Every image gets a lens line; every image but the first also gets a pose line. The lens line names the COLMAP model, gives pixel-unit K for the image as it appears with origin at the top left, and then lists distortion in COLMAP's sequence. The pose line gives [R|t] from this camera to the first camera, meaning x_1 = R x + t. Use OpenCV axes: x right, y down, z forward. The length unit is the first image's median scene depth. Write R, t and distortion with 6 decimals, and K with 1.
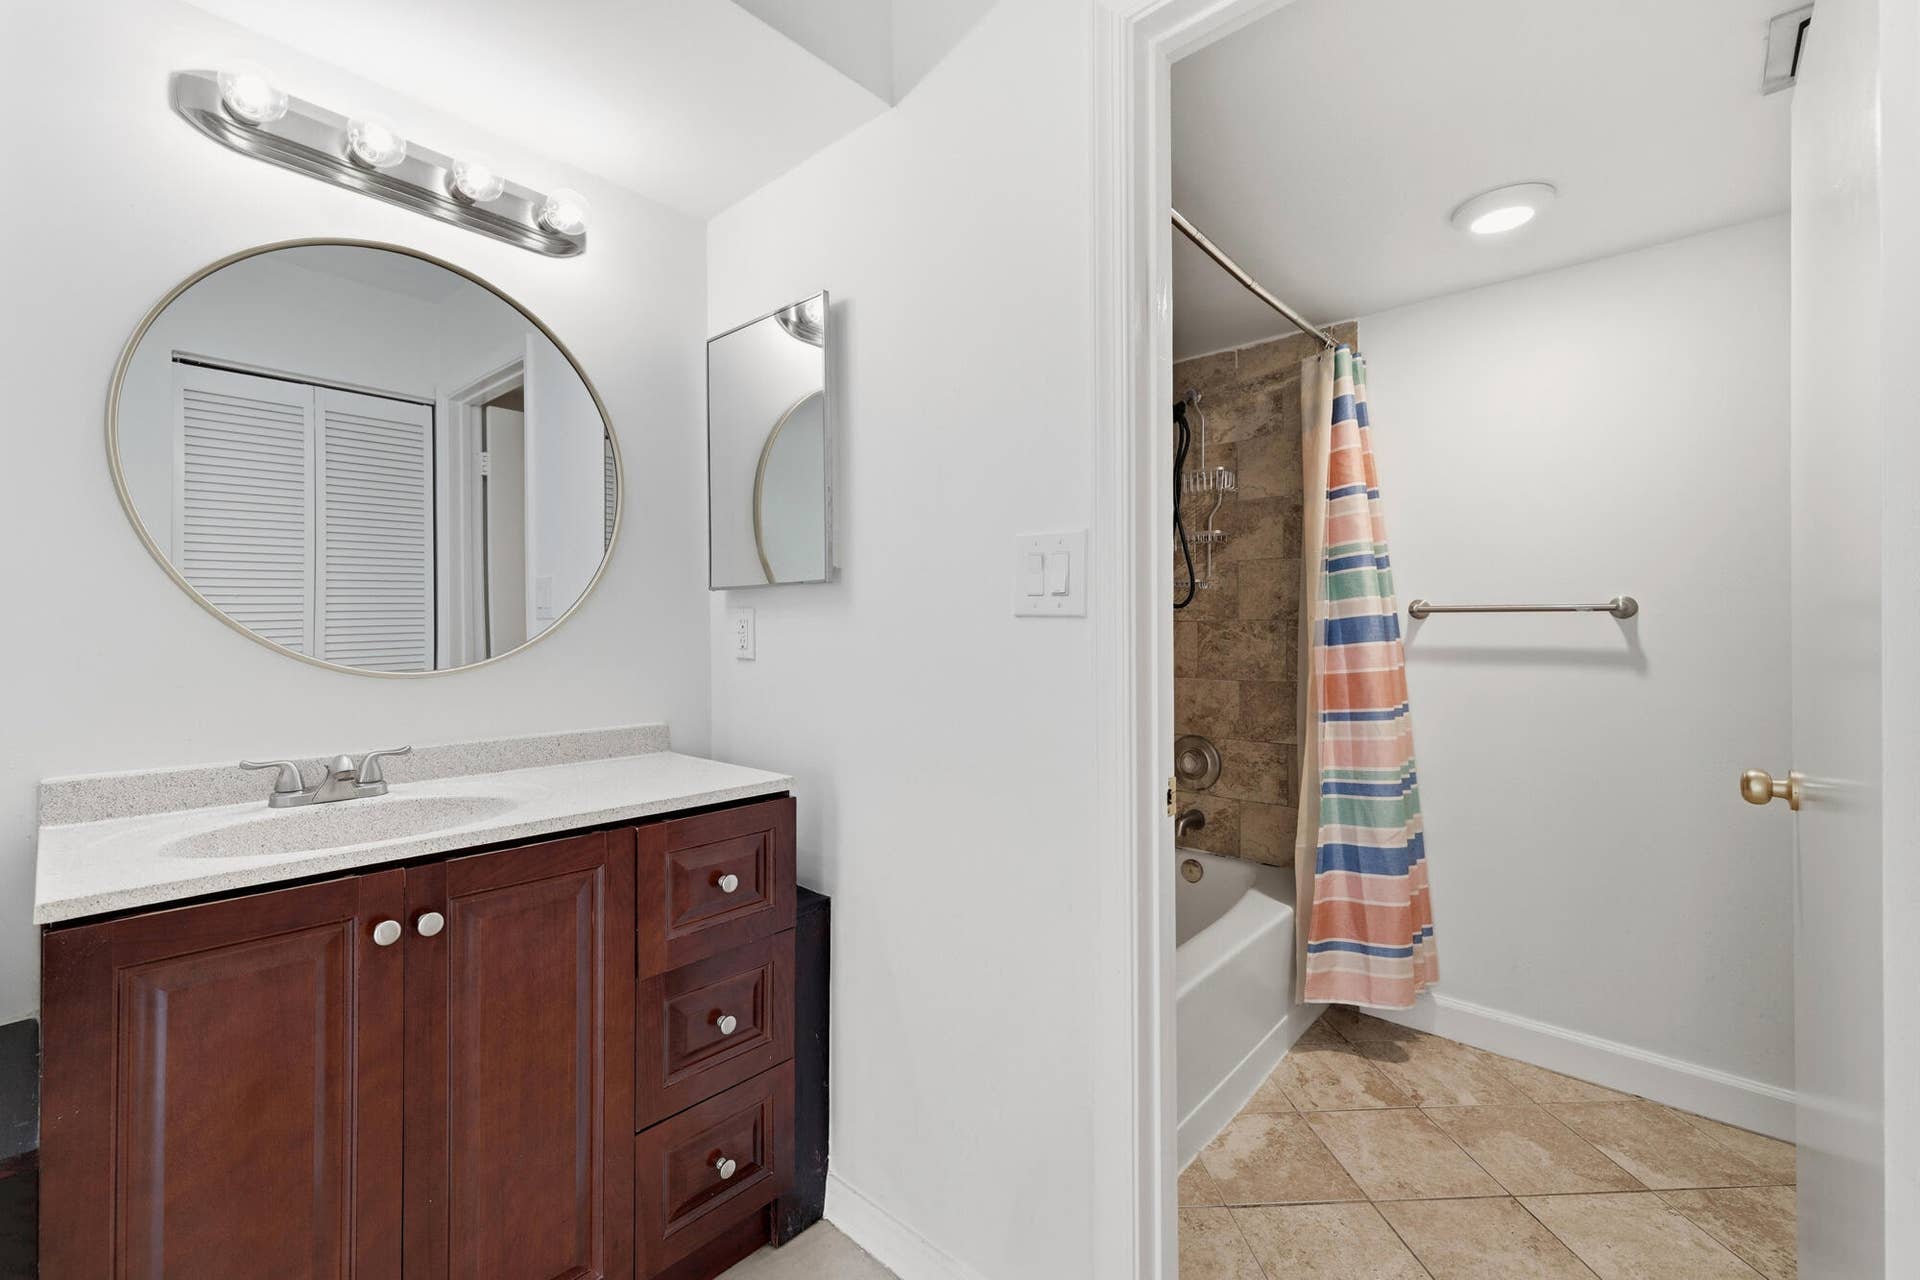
lens RADIAL K [[813.4, 0, 954.9], [0, 813.4, 624.4], [0, 0, 1]] dist [-0.002715, 0.000153]
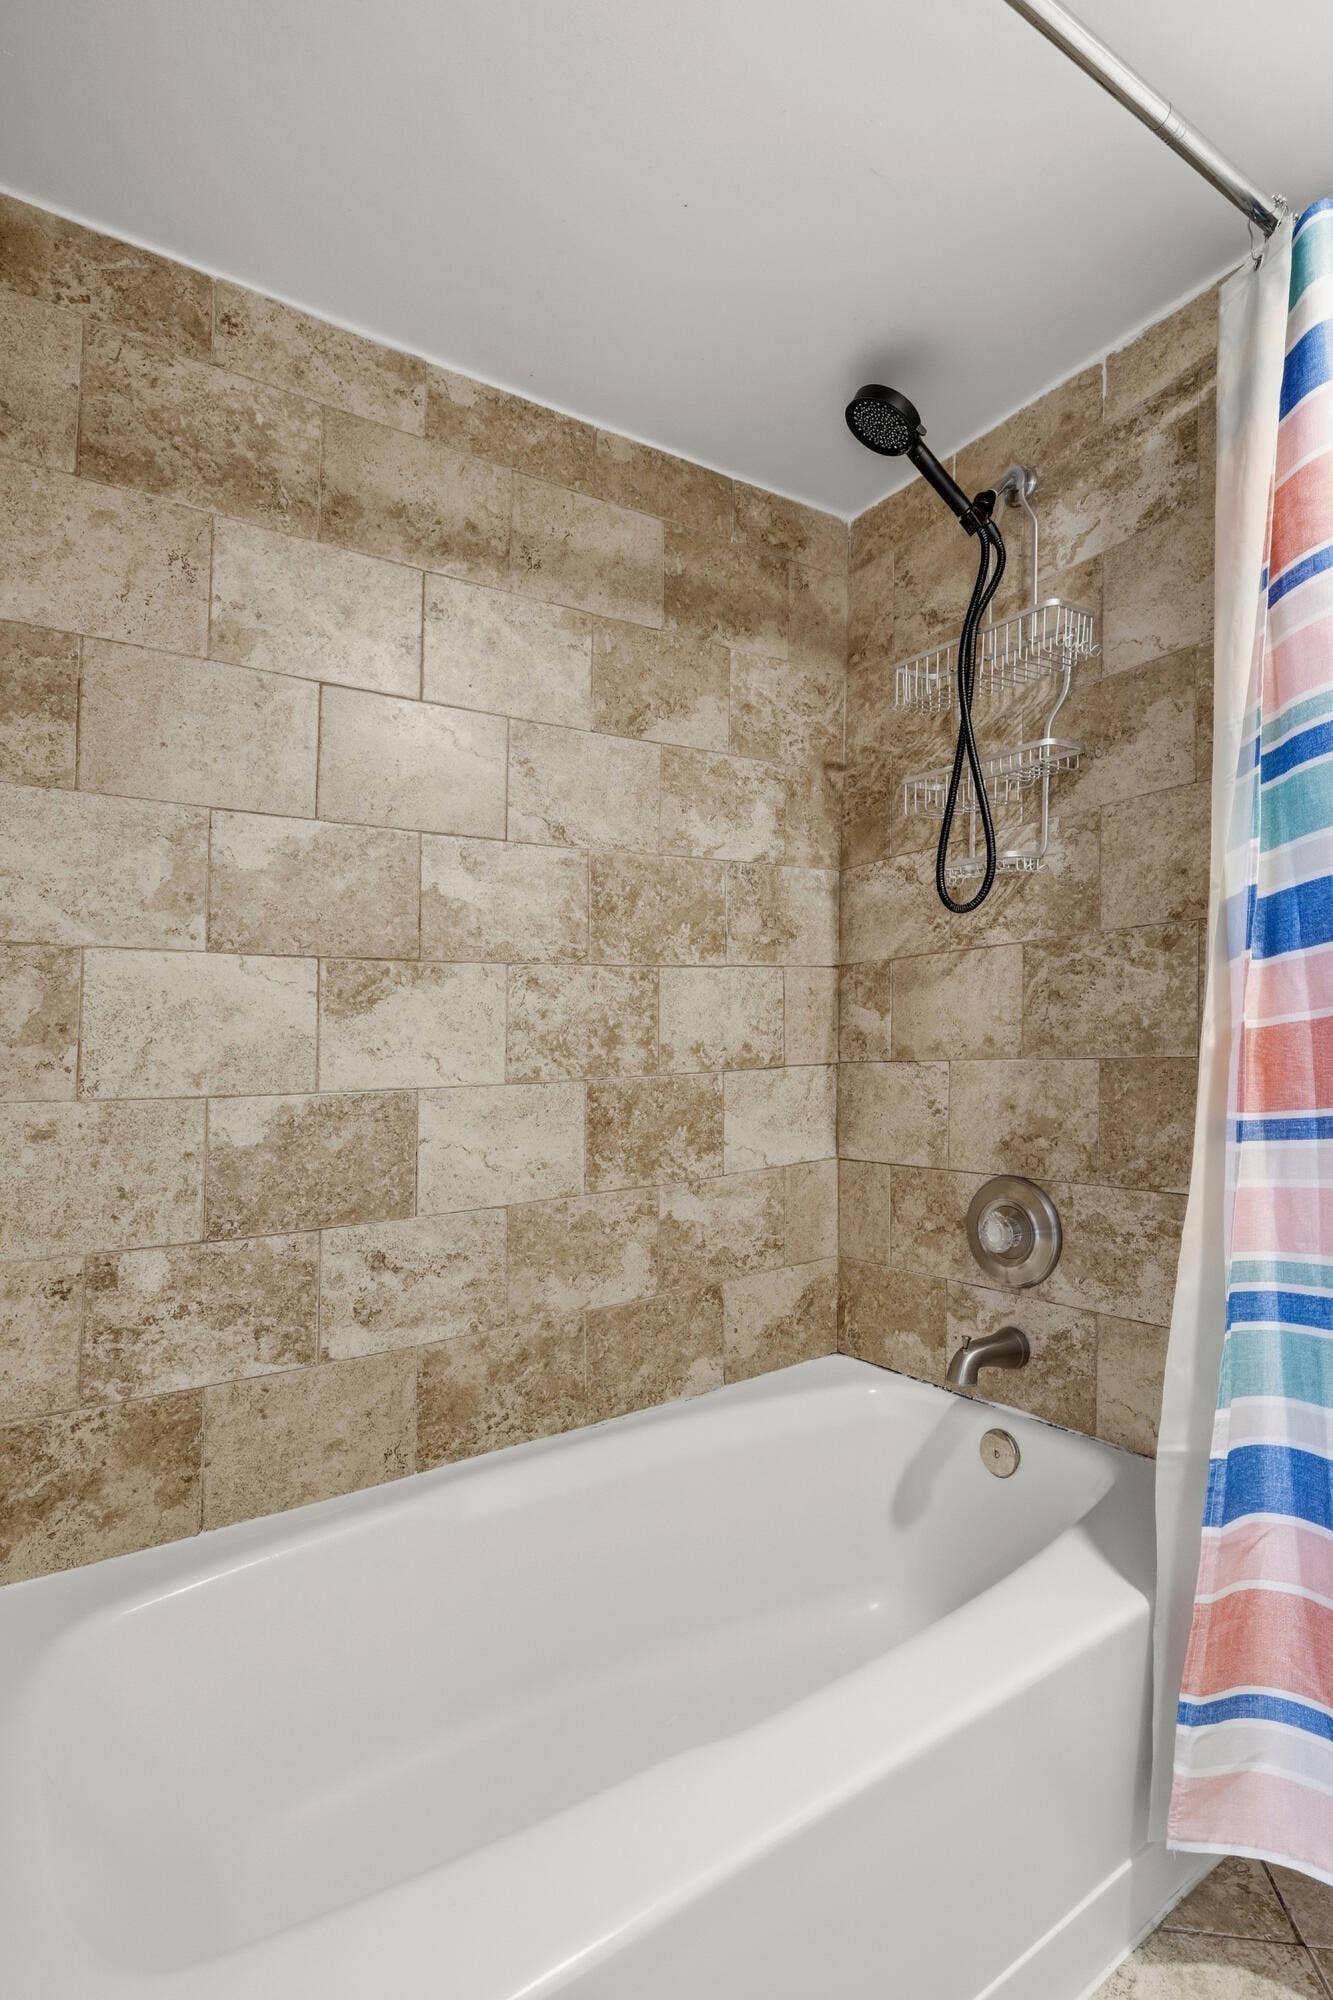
lens RADIAL K [[989.3, 0, 727.4], [0, 989.3, 1092.0], [0, 0, 1]] dist [0.000706, -0.000225]
pose [[0.976534, -0.021810, -0.214258, 0.298889], [0.032829, 0.998307, 0.048008, 0.060992], [0.212848, -0.053915, 0.975597, 0.453102]]
